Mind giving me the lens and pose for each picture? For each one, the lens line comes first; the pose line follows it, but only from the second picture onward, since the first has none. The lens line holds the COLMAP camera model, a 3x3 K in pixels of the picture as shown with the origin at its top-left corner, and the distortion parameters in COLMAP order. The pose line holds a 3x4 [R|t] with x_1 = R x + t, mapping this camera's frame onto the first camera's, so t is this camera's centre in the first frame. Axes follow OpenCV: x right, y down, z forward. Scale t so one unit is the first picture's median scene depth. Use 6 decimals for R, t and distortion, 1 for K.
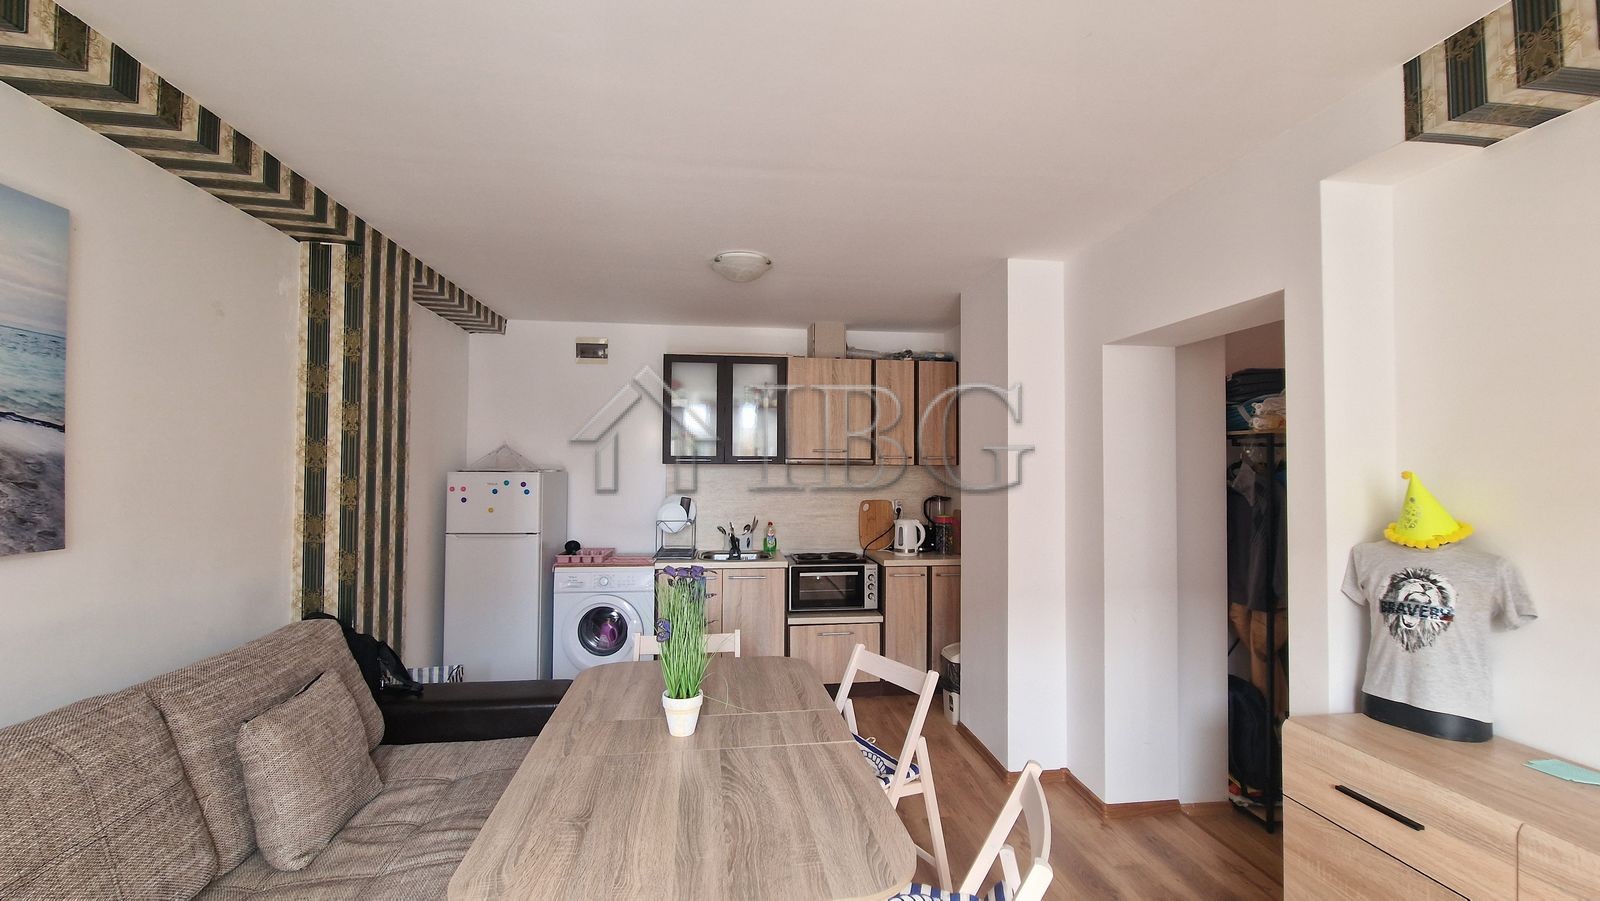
lens RADIAL K [[655.9, 0, 802.1], [0, 655.9, 448.6], [0, 0, 1]] dist [0.000562, -0.002696]
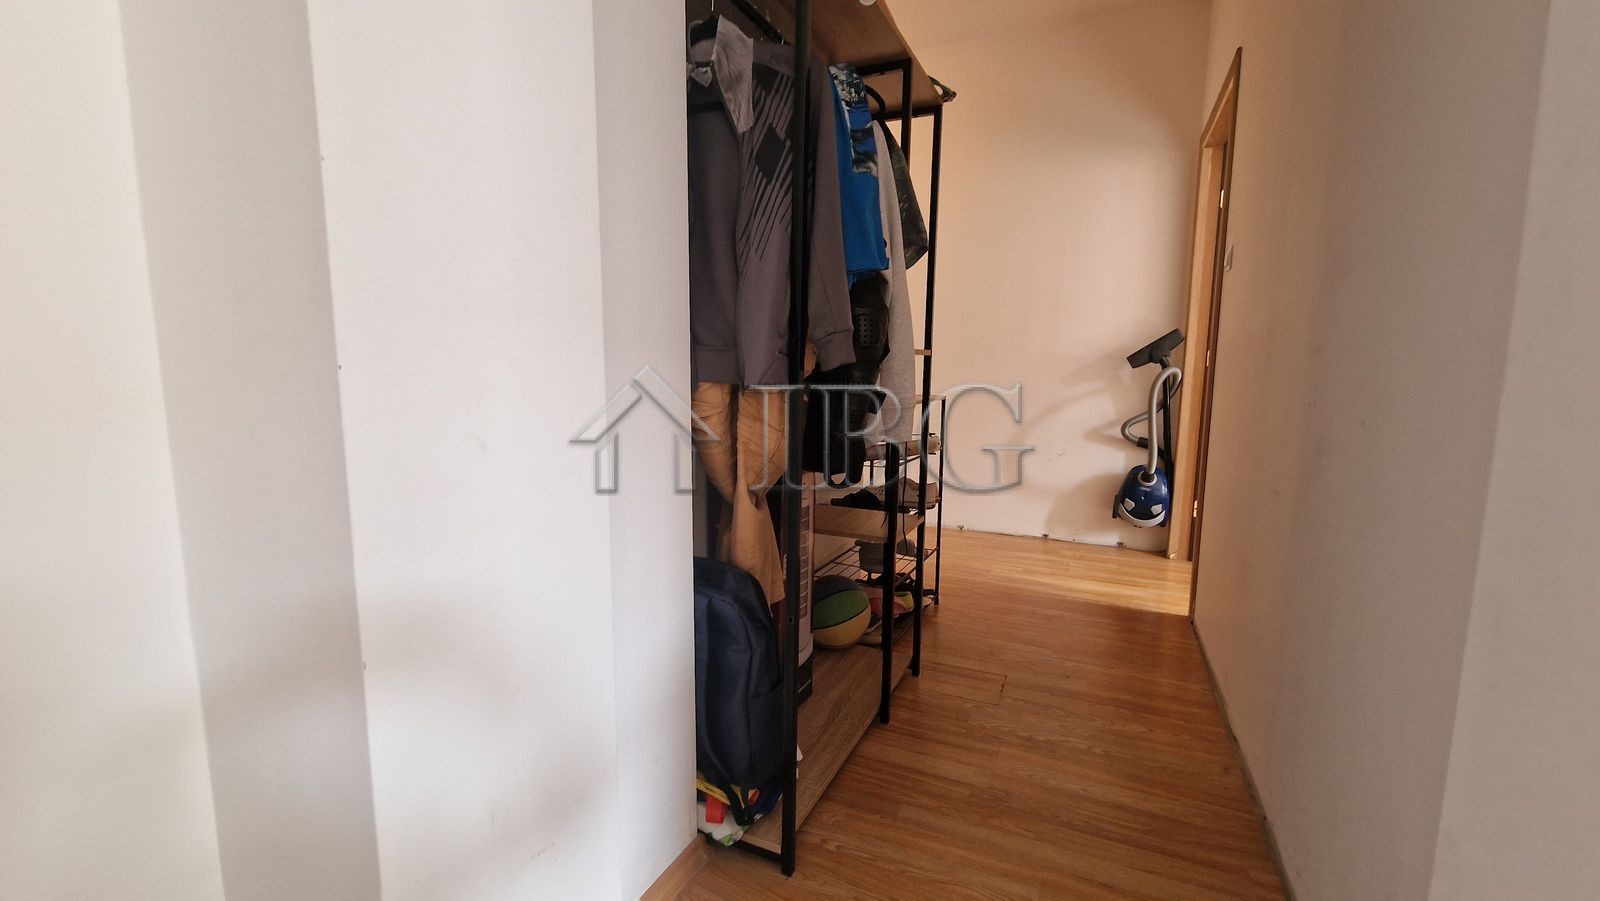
lens RADIAL K [[655.9, 0, 799.7], [0, 655.9, 451.8], [0, 0, 1]] dist [0.000562, -0.002696]
pose [[0.541362, -0.108531, 0.833755, 0.264474], [-0.025773, 0.989026, 0.145478, 0.164879], [-0.840394, -0.100245, 0.532624, 0.554842]]
